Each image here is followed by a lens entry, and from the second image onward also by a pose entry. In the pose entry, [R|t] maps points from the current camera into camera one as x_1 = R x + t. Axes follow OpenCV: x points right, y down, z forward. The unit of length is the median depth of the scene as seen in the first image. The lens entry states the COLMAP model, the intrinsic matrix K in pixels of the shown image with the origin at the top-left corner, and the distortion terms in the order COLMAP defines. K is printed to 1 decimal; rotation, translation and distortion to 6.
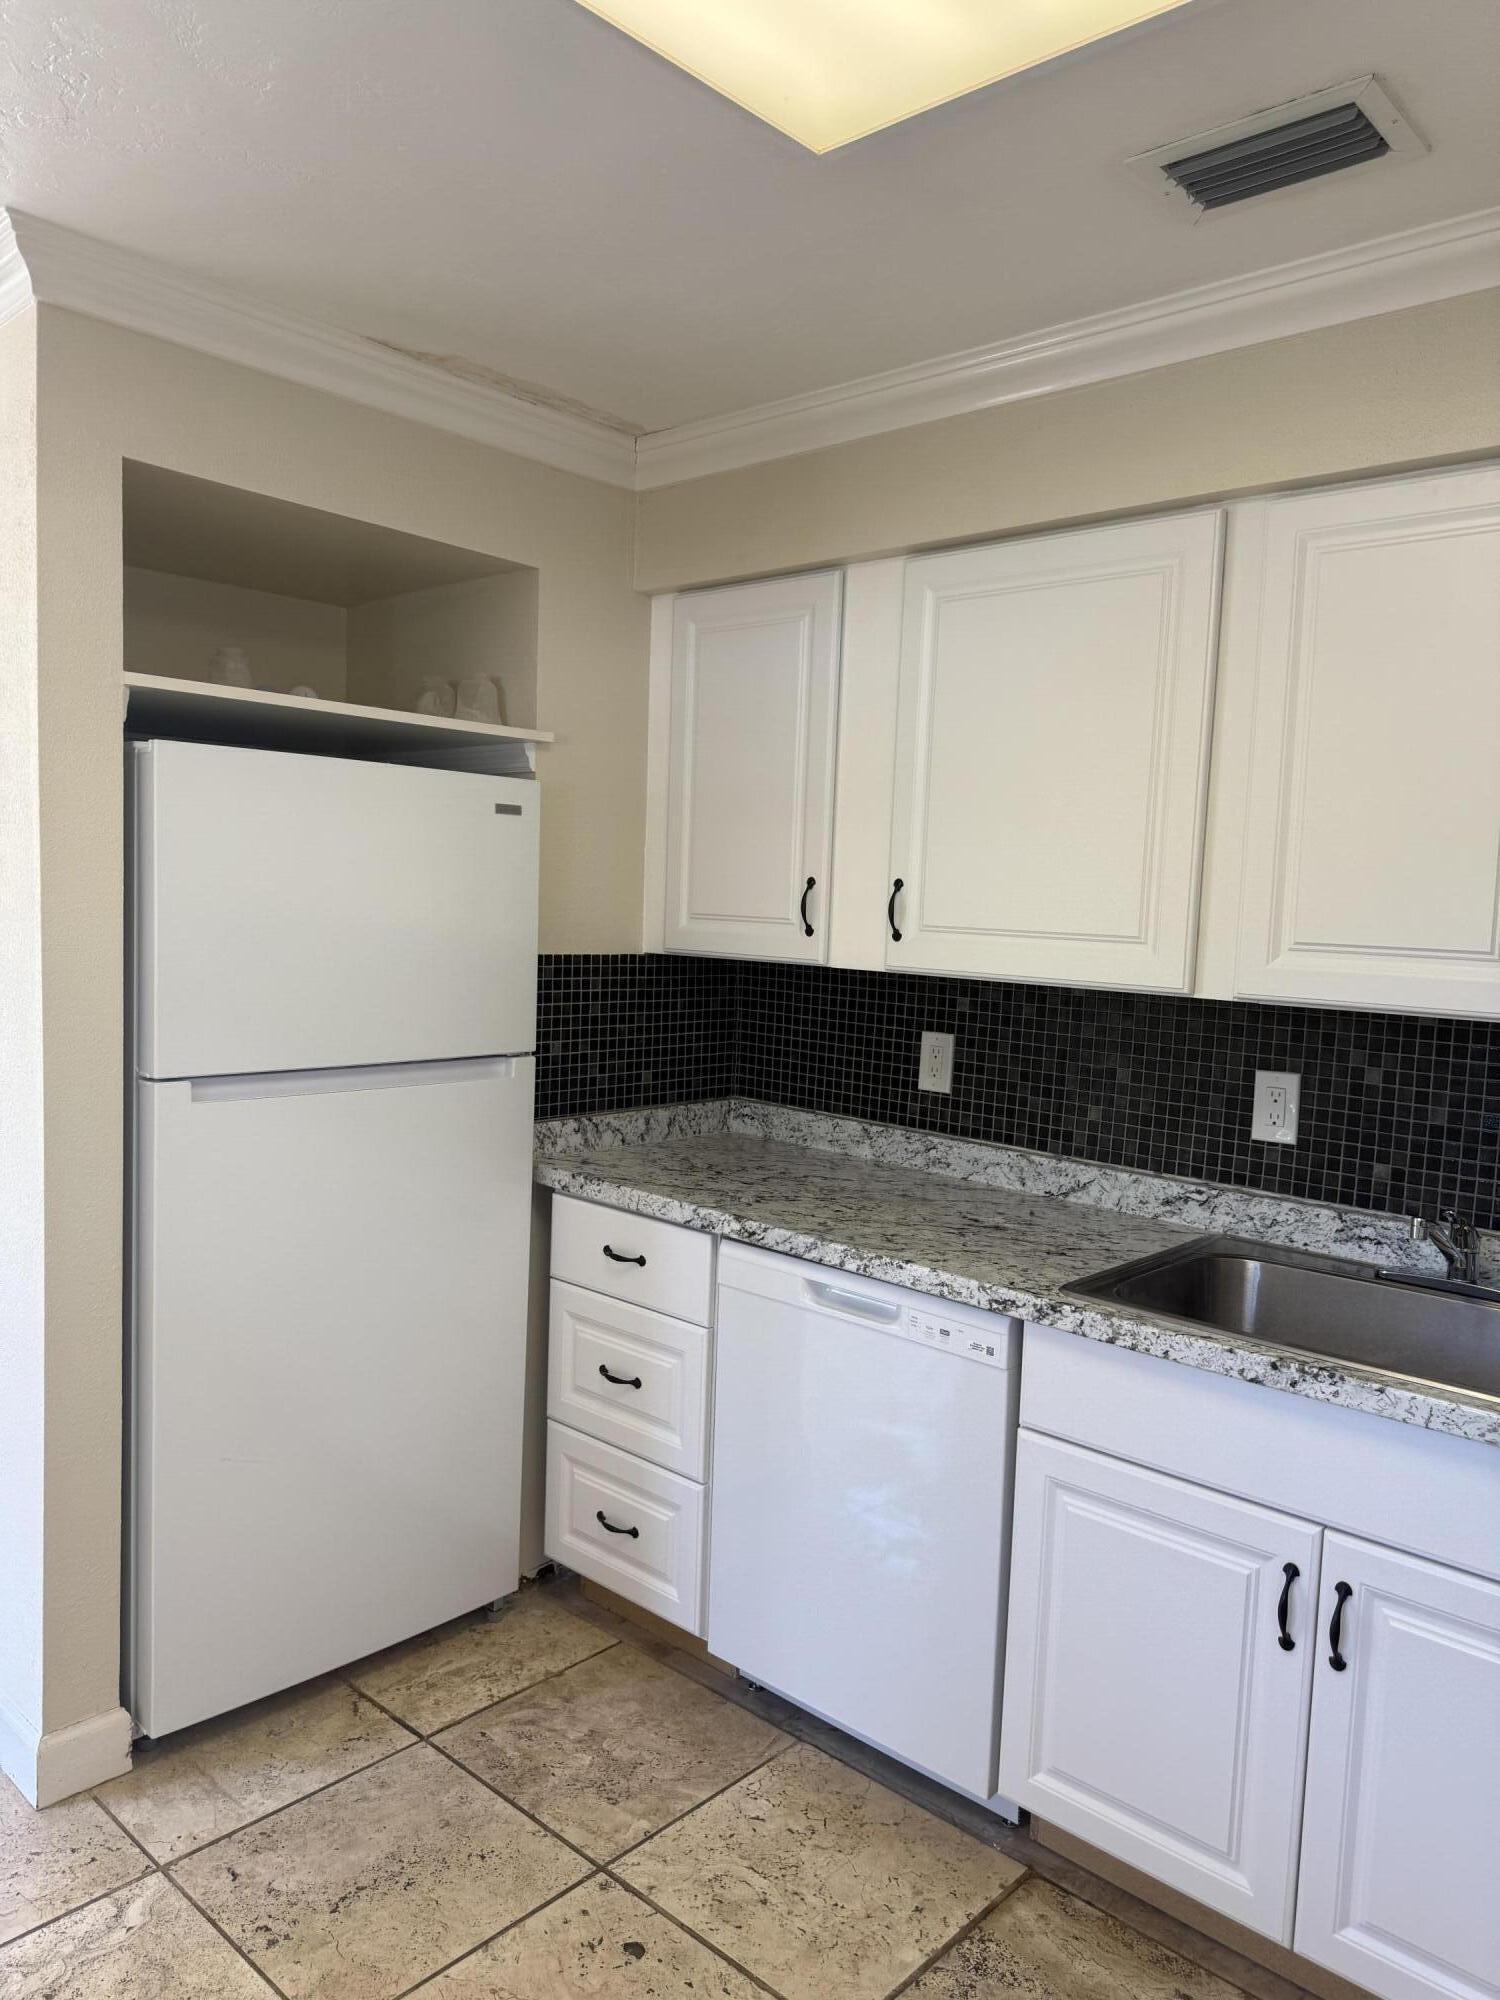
lens RADIAL K [[1417.8, 0, 750.0], [0, 1417.8, 1000.0], [0, 0, 1]] dist [0.167746, -0.330865]
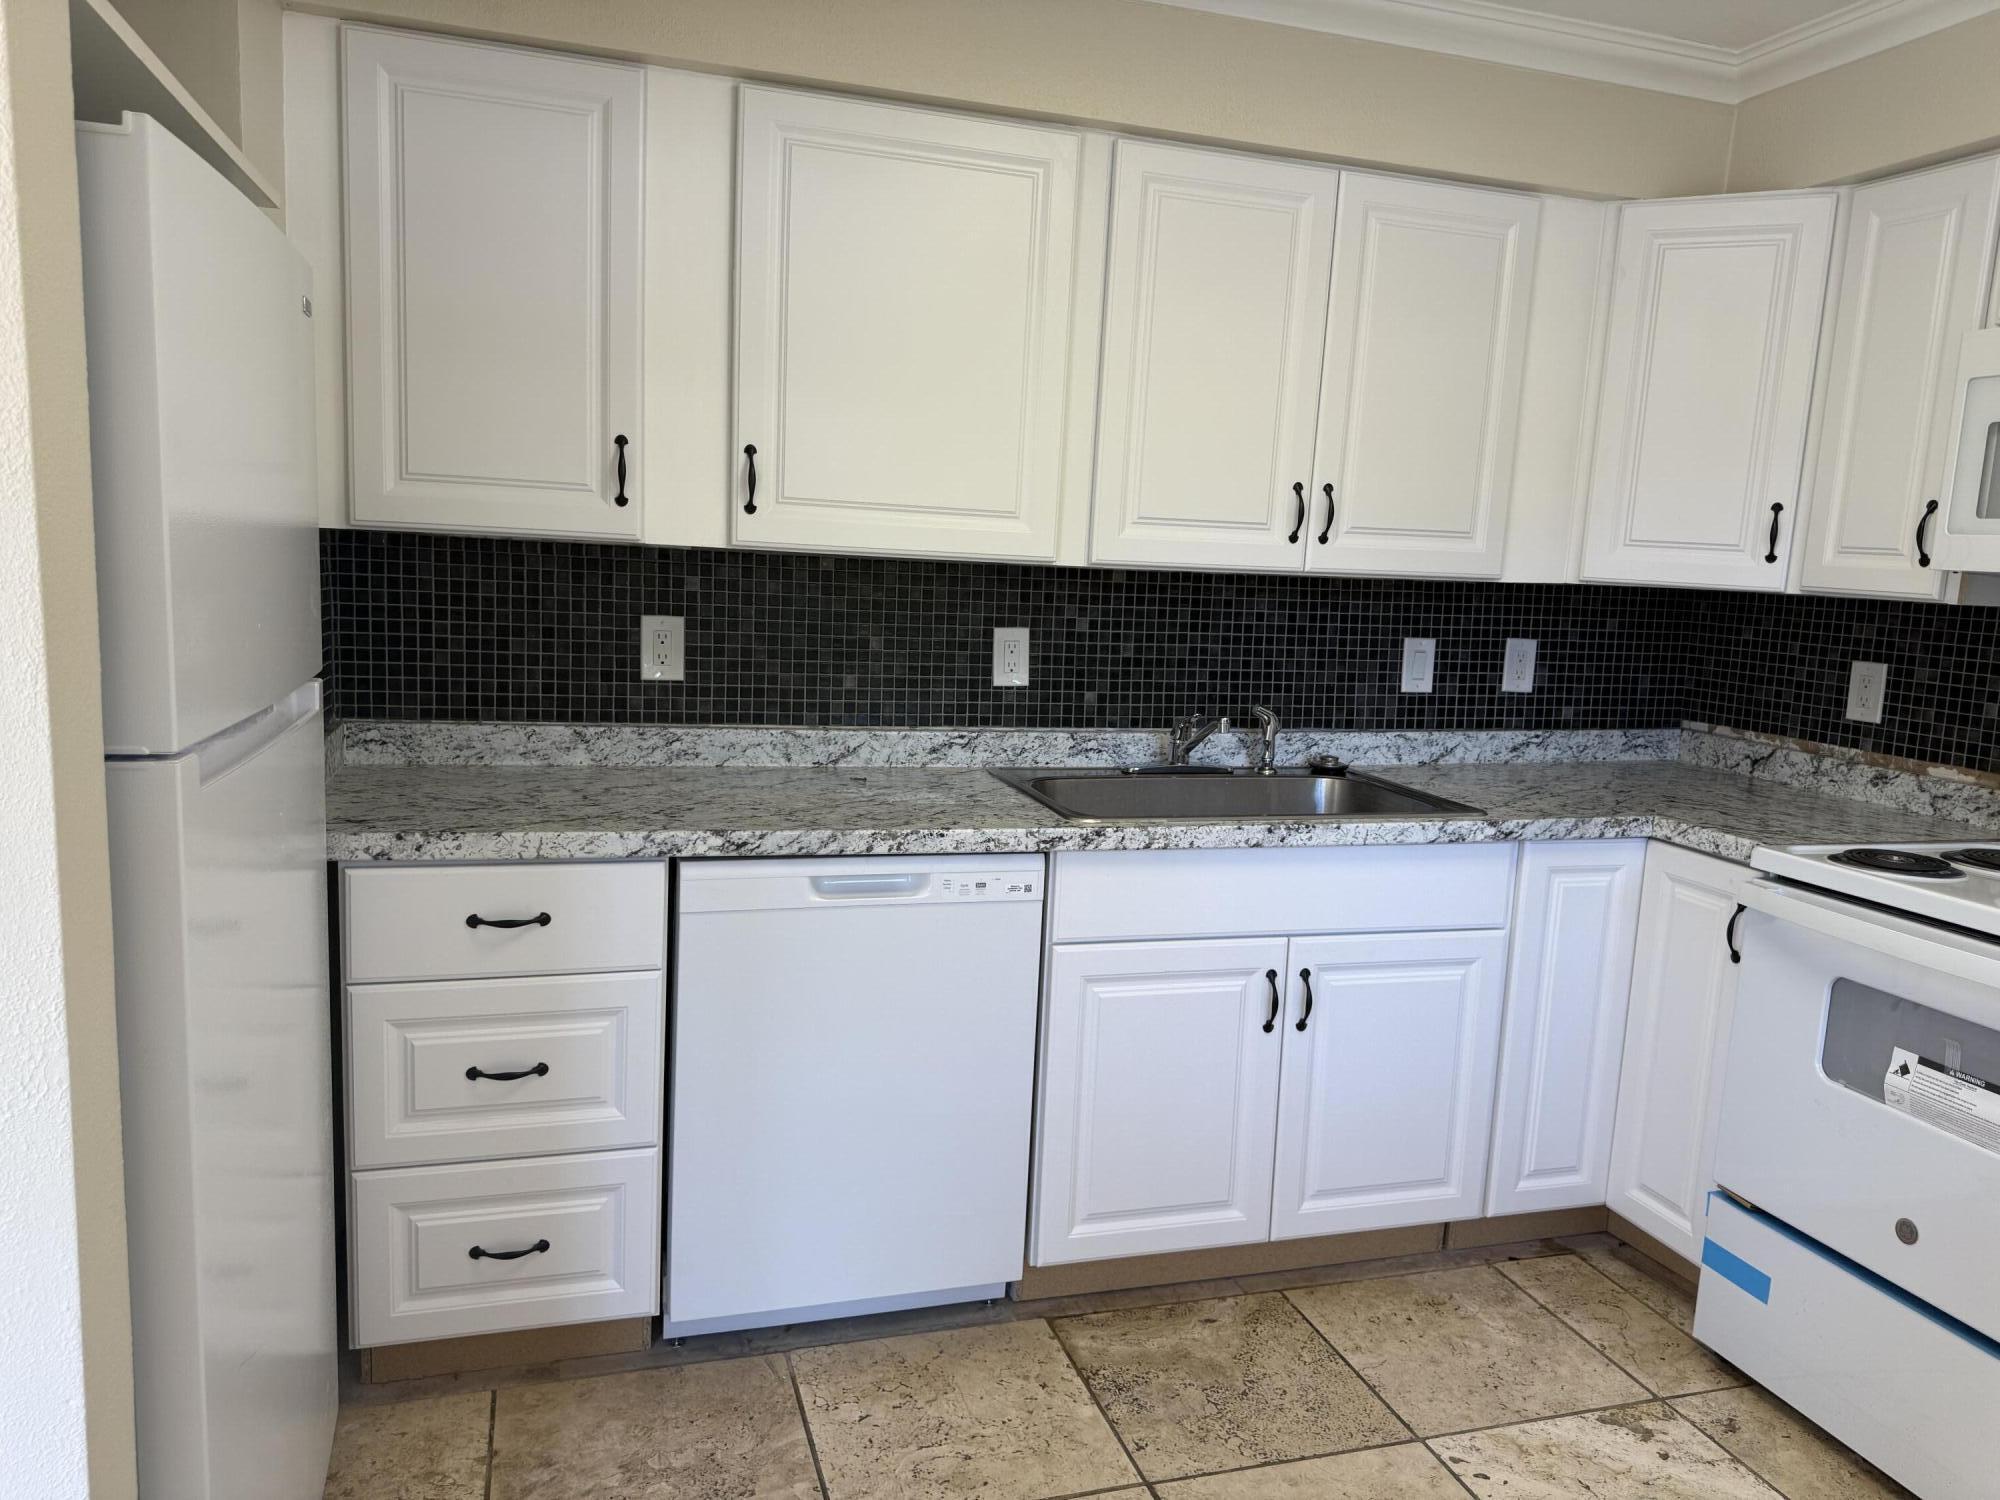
lens RADIAL K [[1417.8, 0, 1000.0], [0, 1417.8, 750.0], [0, 0, 1]] dist [0.167746, -0.330865]
pose [[0.491661, -0.134582, 0.860324, -0.651580], [0.037177, 0.990328, 0.133672, -0.007767], [-0.869993, -0.033737, 0.491909, 0.404719]]
